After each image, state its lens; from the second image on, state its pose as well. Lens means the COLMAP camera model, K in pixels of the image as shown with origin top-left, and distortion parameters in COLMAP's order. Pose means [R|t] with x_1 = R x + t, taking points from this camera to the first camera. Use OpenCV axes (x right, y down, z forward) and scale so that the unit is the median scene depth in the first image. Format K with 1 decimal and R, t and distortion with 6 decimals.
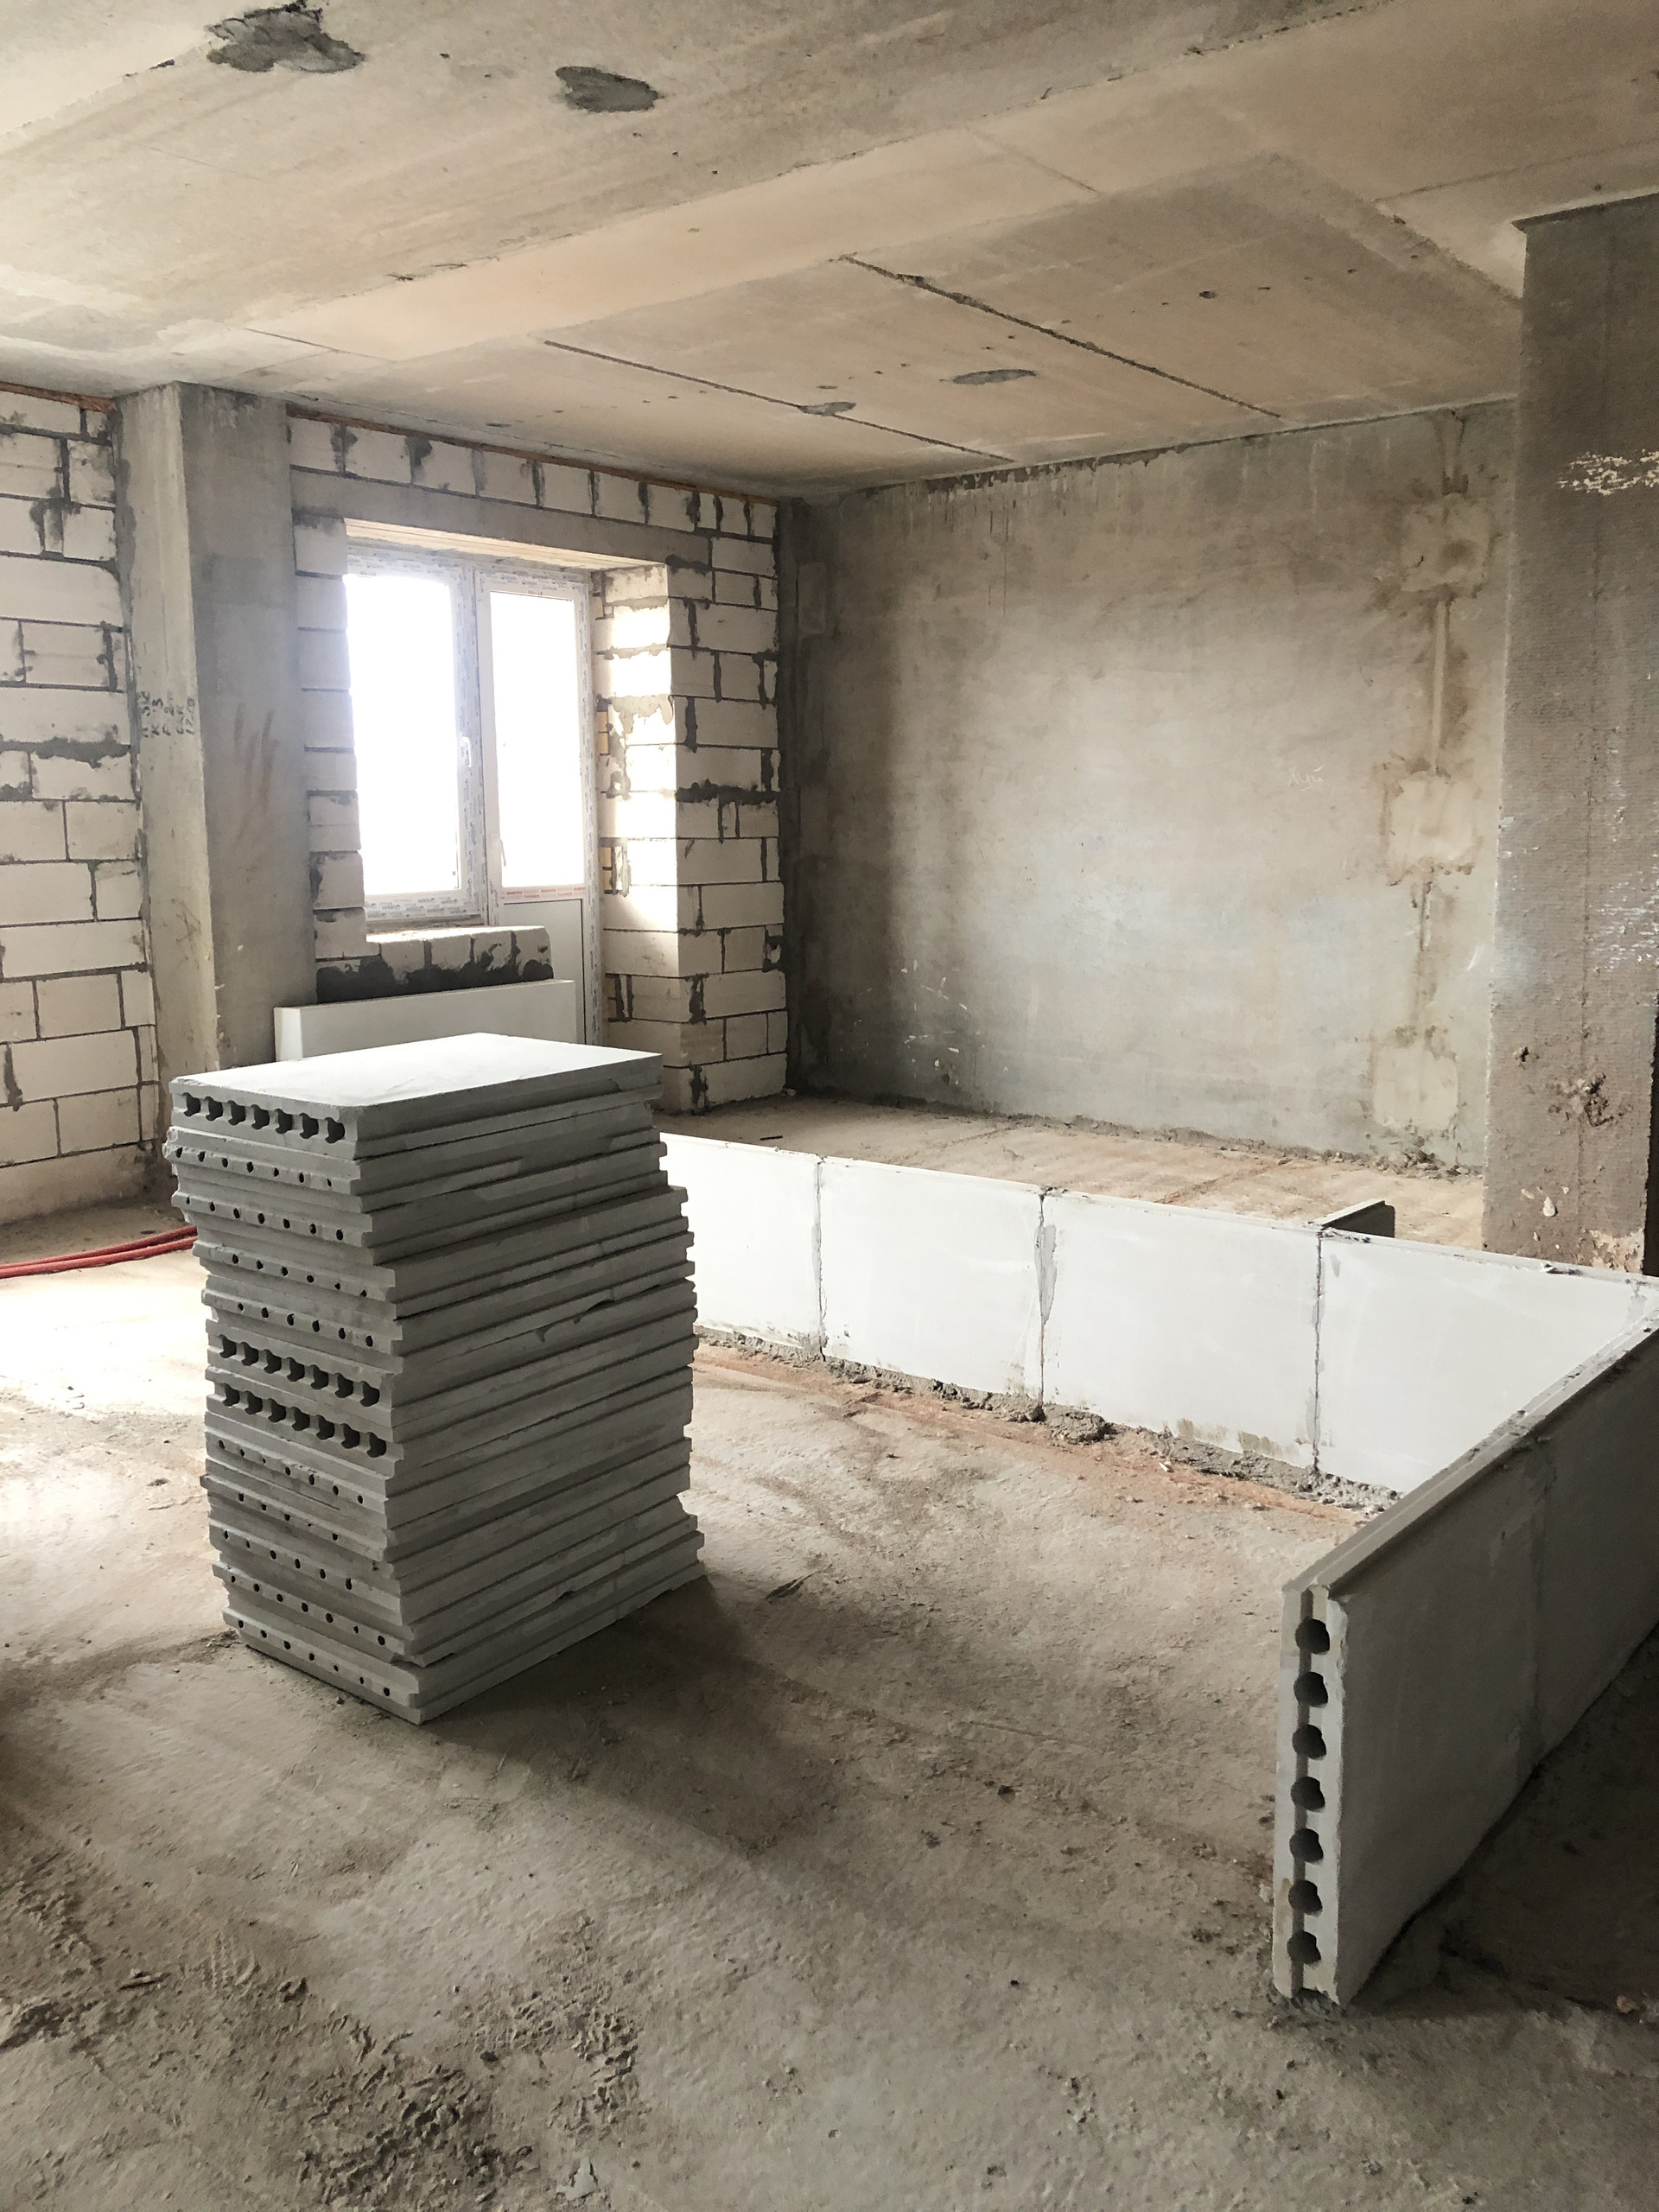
lens RADIAL K [[1820.0, 0, 829.5], [0, 1820.0, 1106.0], [0, 0, 1]] dist [-0.085828, 0.086358]
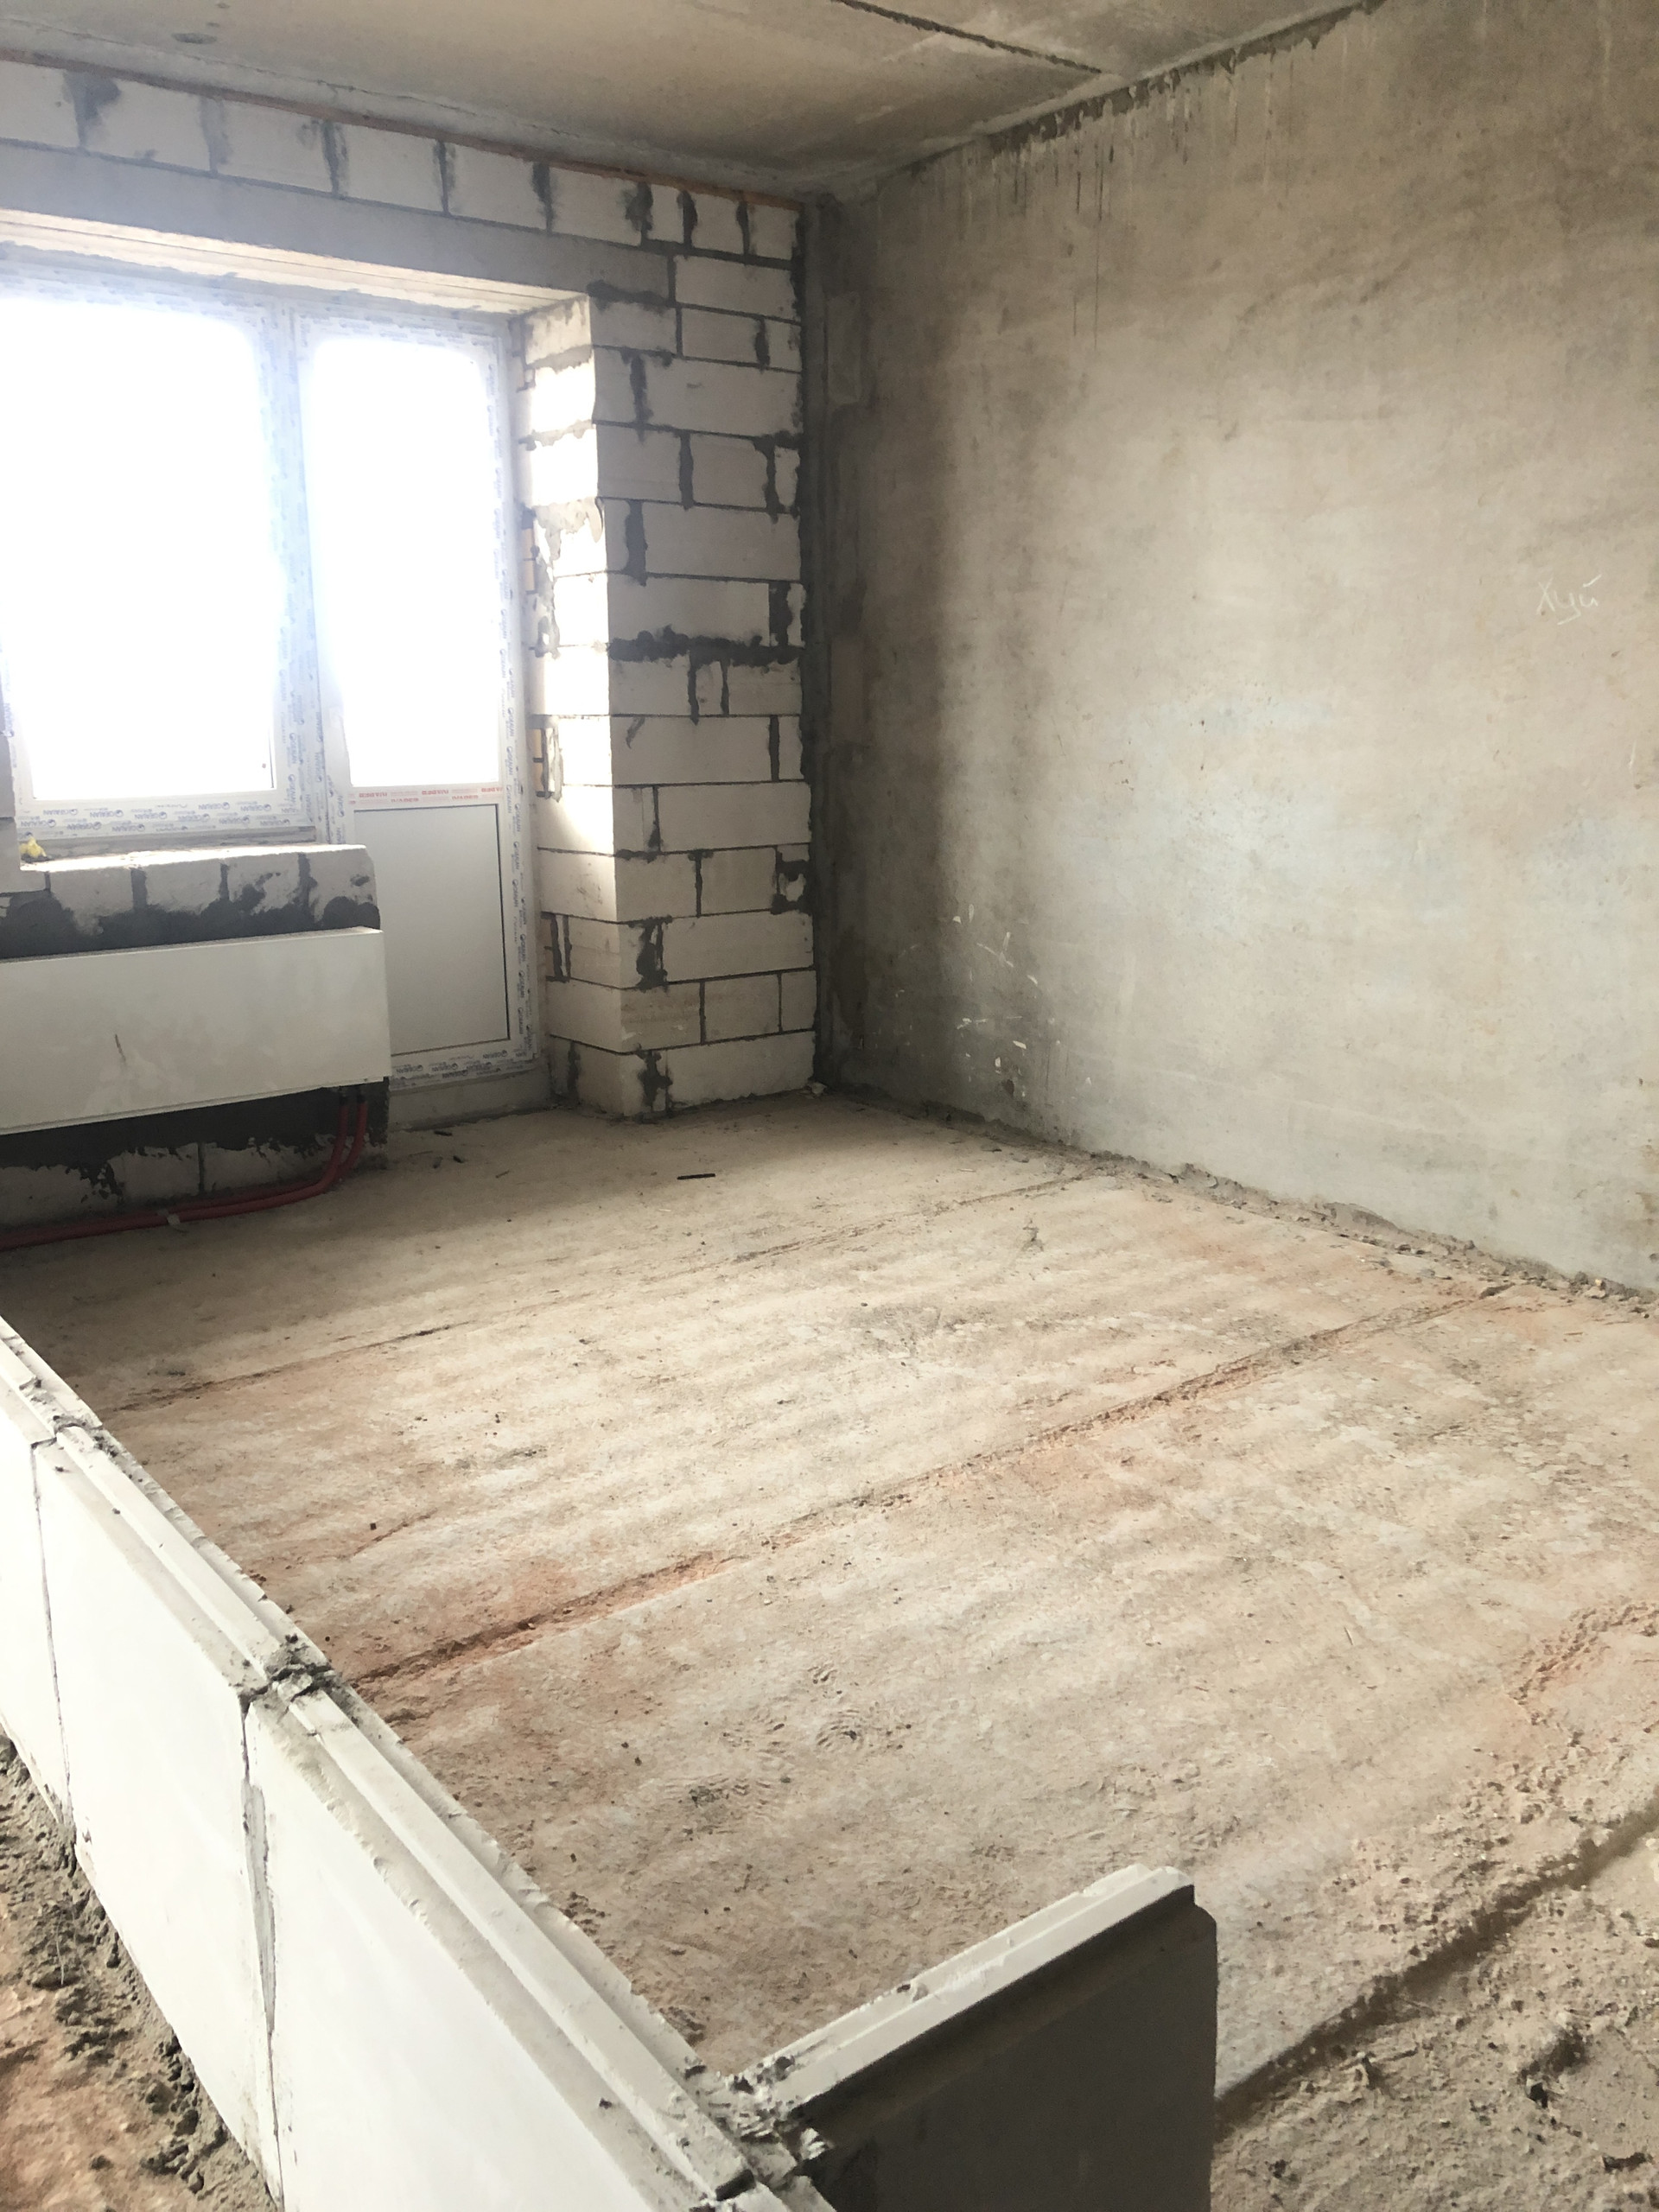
lens RADIAL K [[1820.0, 0, 829.5], [0, 1820.0, 1106.0], [0, 0, 1]] dist [-0.085828, 0.086358]
pose [[0.969659, 0.051139, -0.239054, 0.162139], [-0.037489, 0.997415, 0.061307, -0.047494], [0.241572, -0.050485, 0.969069, 0.364952]]
